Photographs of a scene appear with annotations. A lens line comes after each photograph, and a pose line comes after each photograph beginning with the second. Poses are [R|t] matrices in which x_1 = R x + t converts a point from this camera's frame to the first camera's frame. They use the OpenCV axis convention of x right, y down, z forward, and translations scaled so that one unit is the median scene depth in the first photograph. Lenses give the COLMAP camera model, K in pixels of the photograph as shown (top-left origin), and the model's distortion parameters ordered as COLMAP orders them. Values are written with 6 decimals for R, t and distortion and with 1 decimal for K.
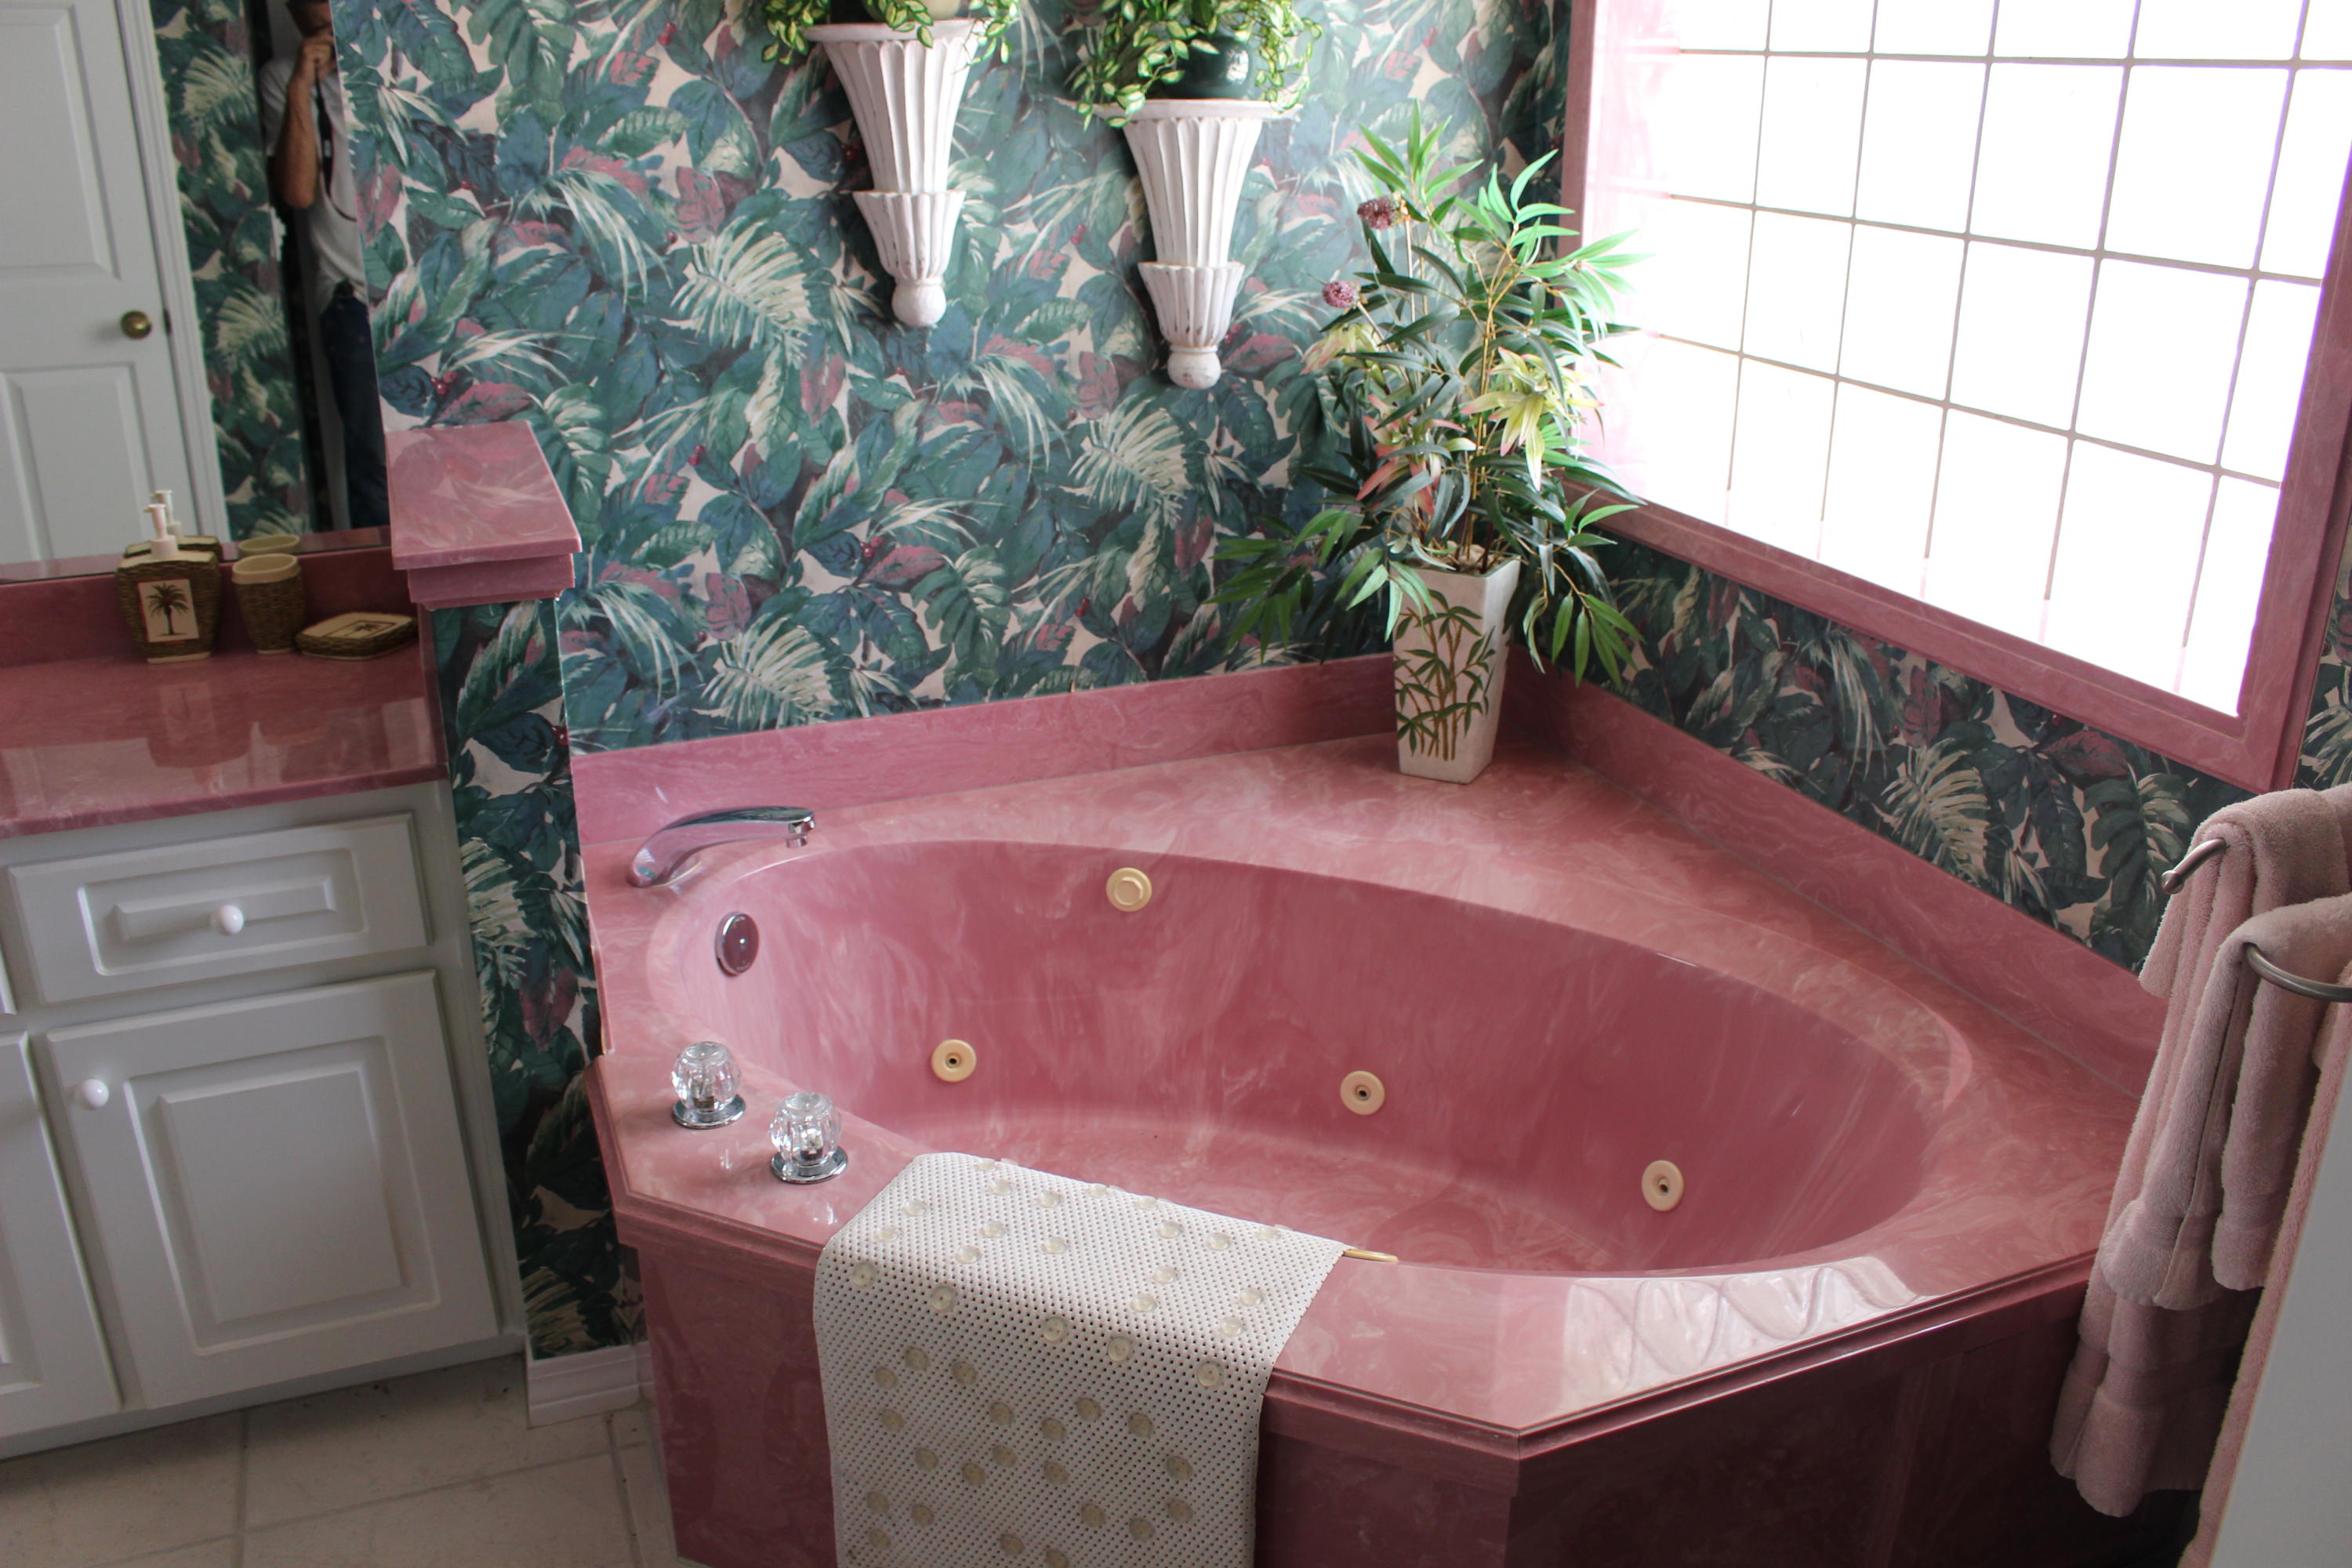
lens RADIAL K [[1937.0, 0, 1176.0], [0, 1937.0, 784.0], [0, 0, 1]] dist [-0.160432, 0.126982]
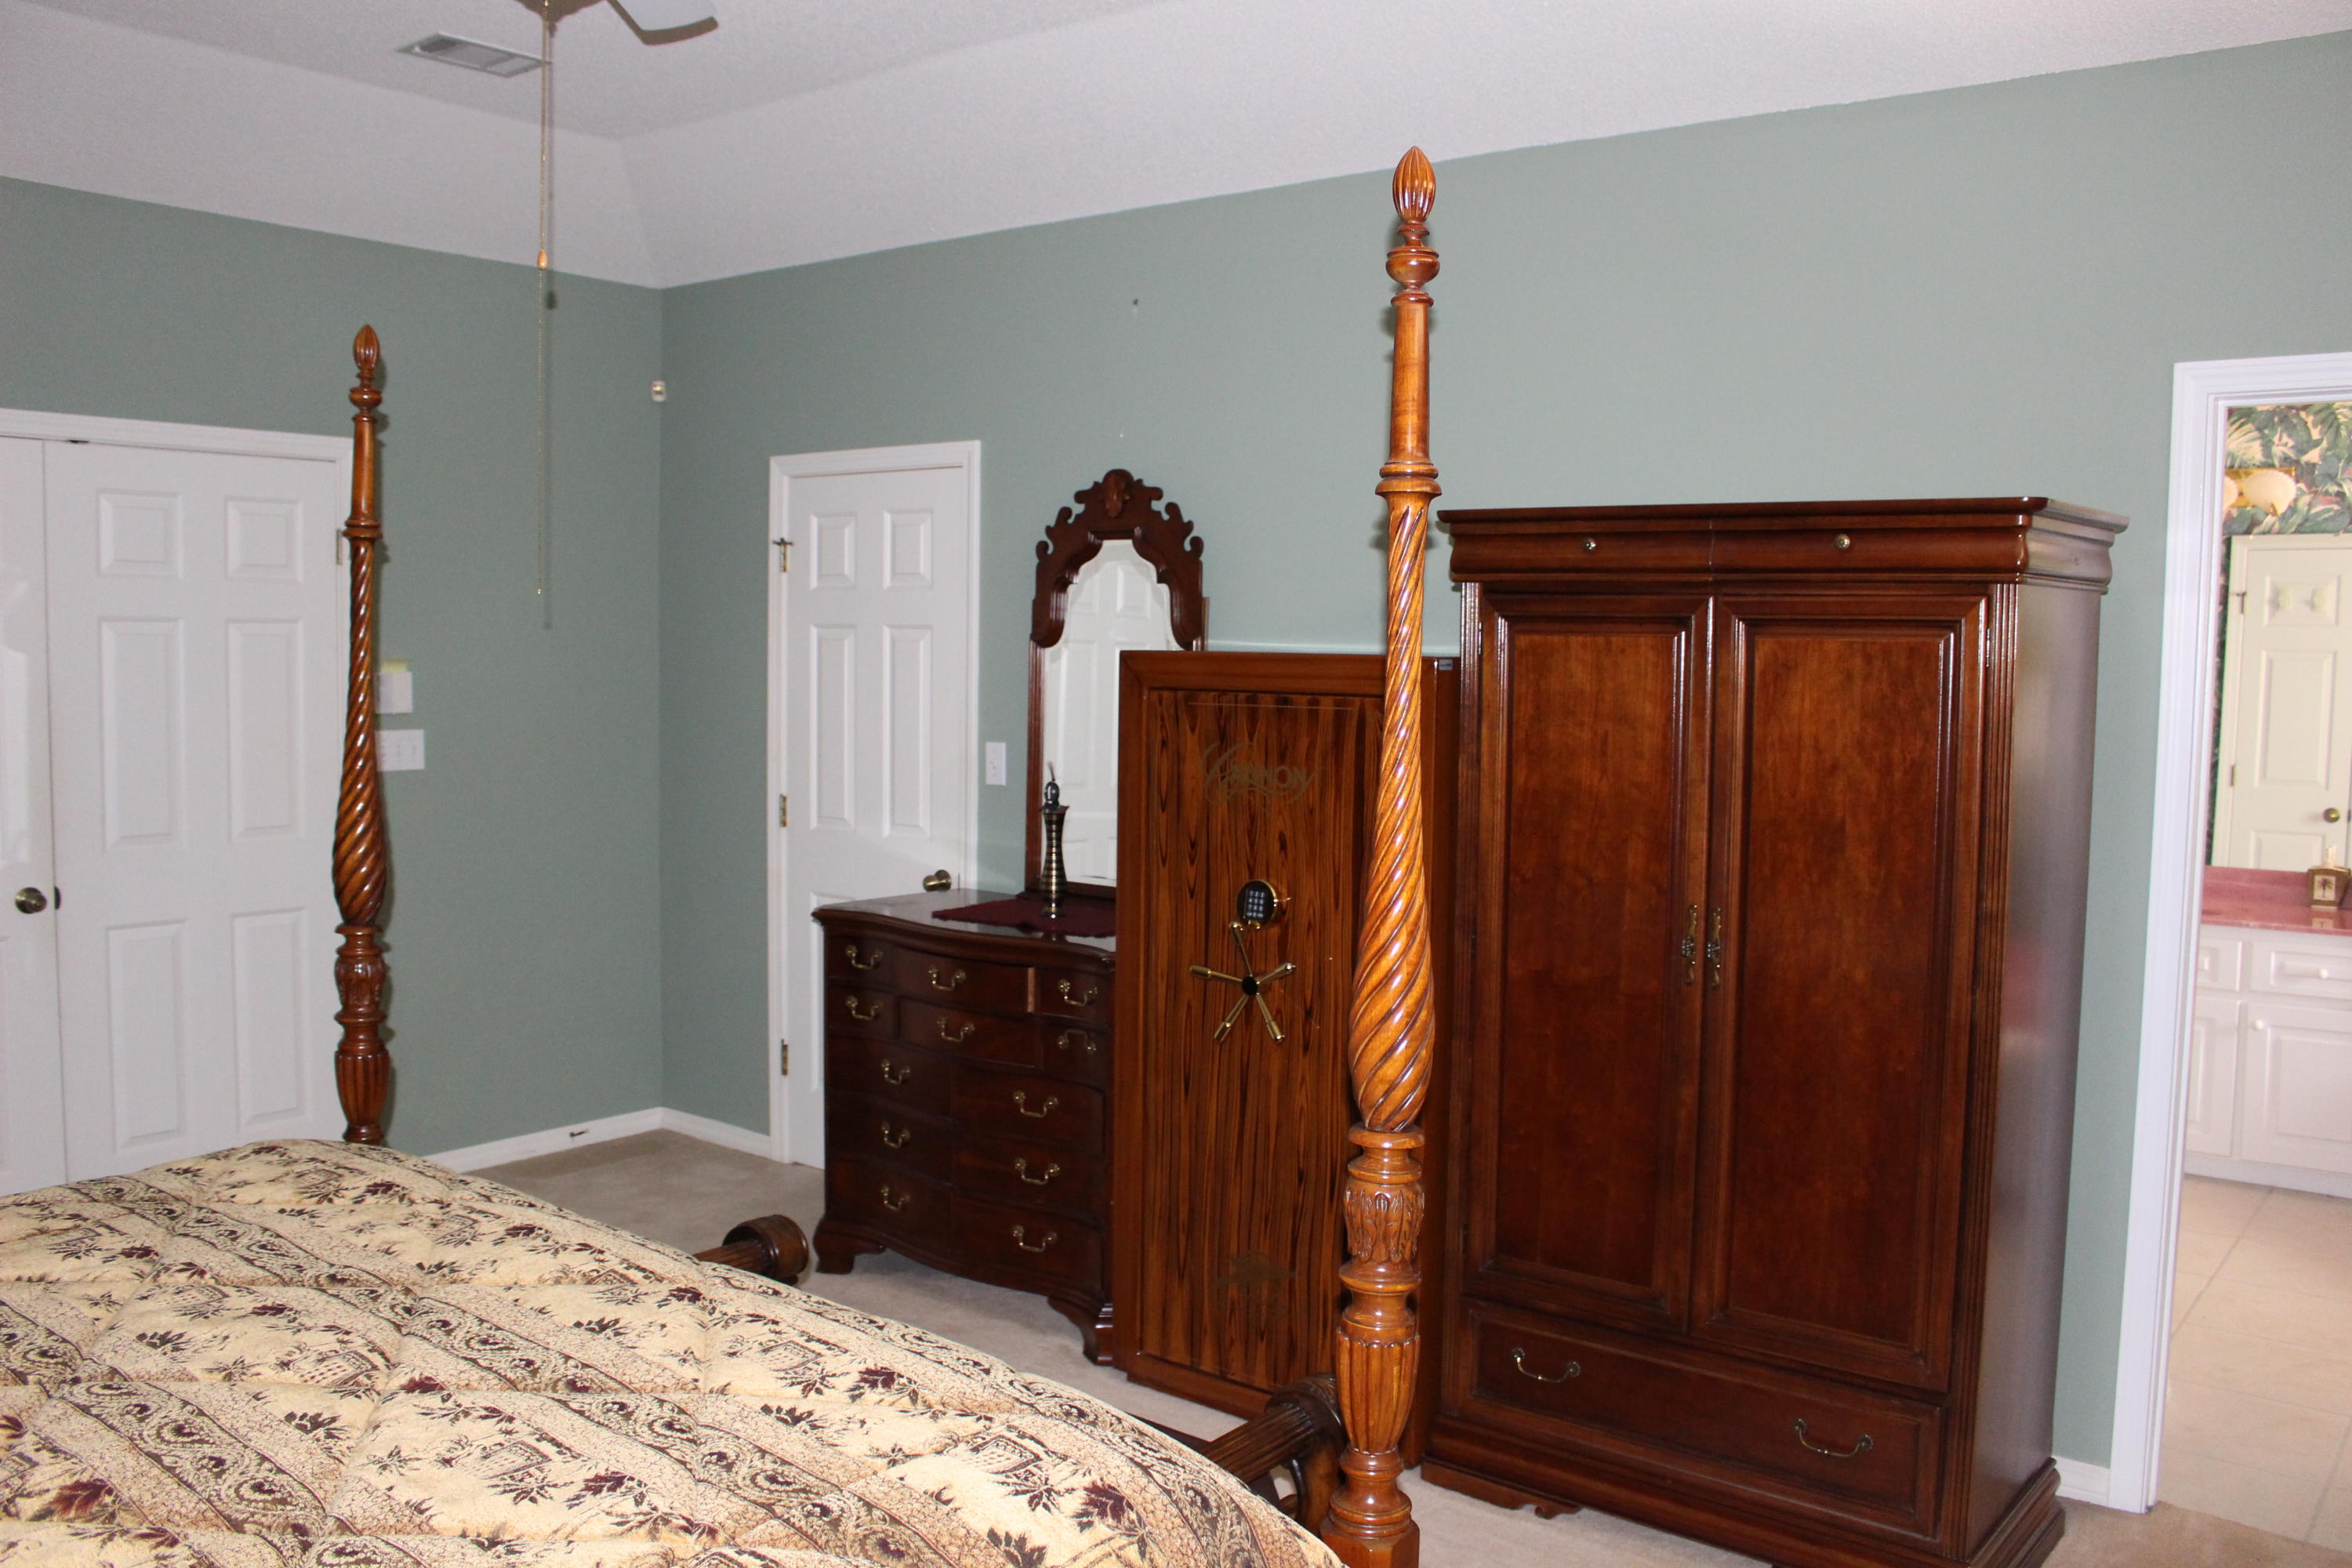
lens RADIAL K [[1937.0, 0, 1176.0], [0, 1937.0, 784.0], [0, 0, 1]] dist [-0.160432, 0.126982]
pose [[0.491345, 0.066828, -0.868398, 0.870254], [-0.321765, 0.940445, -0.109684, 0.545609], [0.809350, 0.333312, 0.483586, -1.528516]]
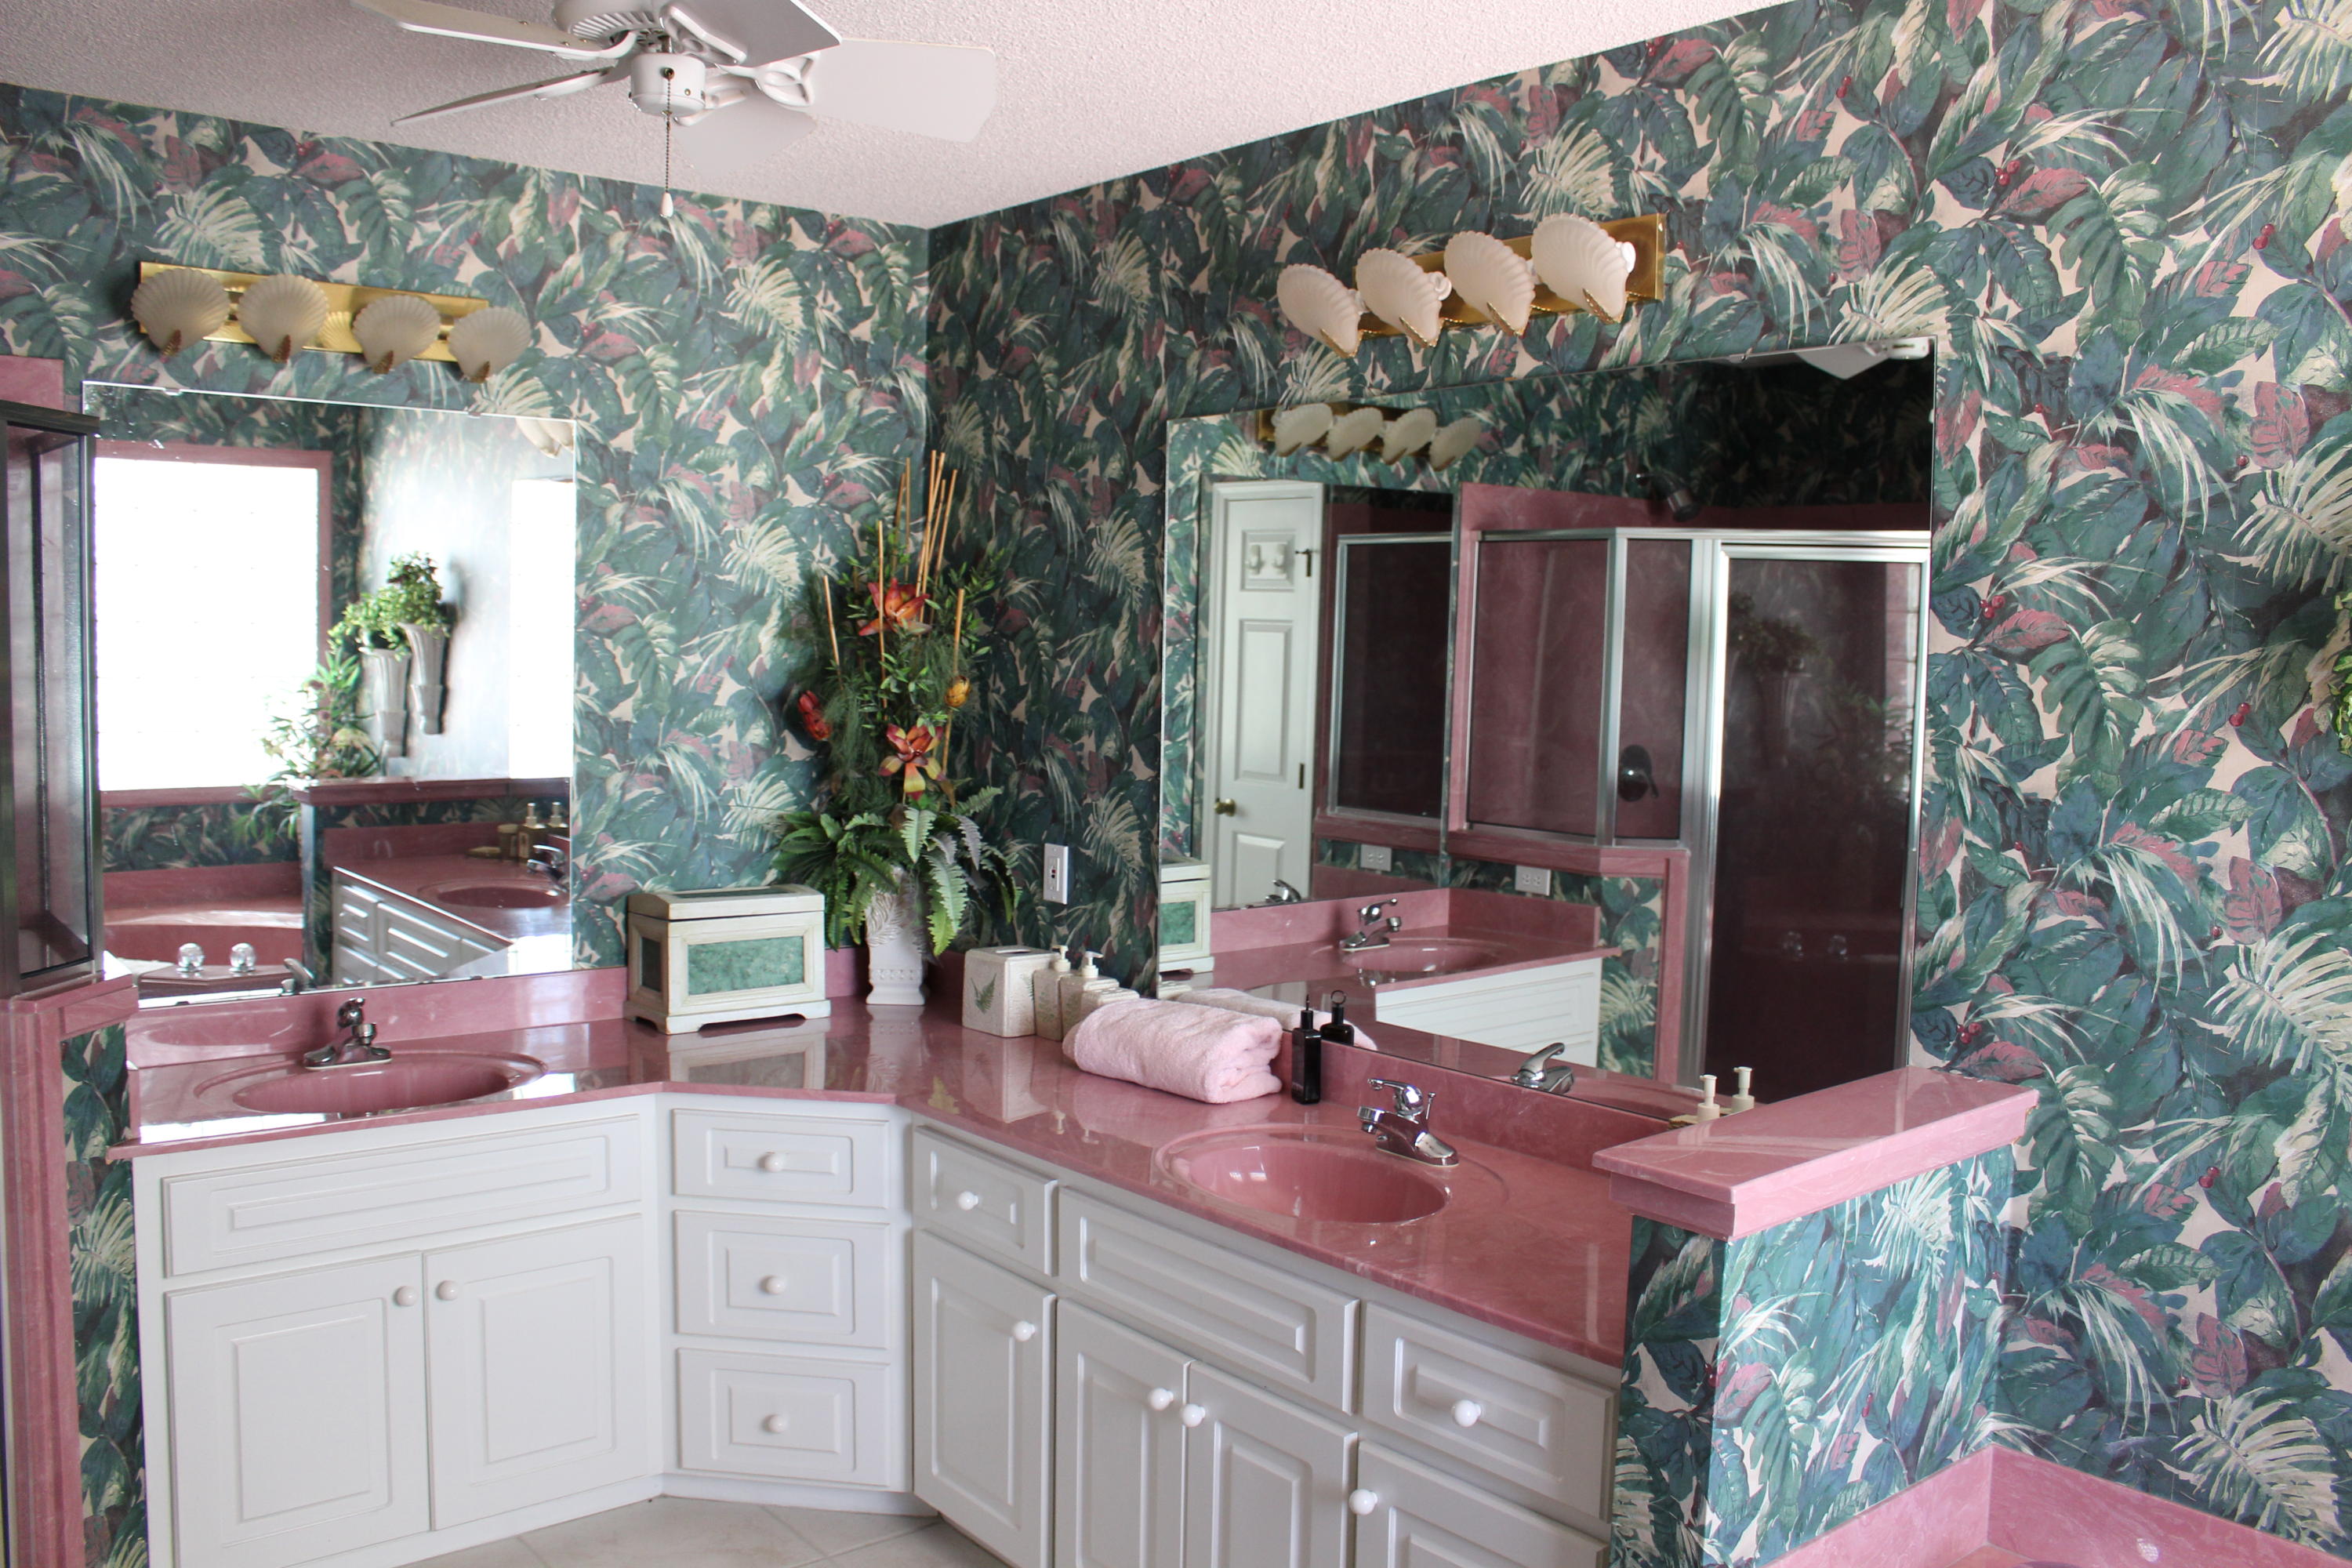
lens RADIAL K [[1937.0, 0, 1176.0], [0, 1937.0, 784.0], [0, 0, 1]] dist [-0.160432, 0.126982]
pose [[0.301482, 0.074313, -0.950571, 0.425897], [-0.361149, 0.931575, -0.041714, -0.142263], [0.882428, 0.355874, 0.307691, 0.276102]]
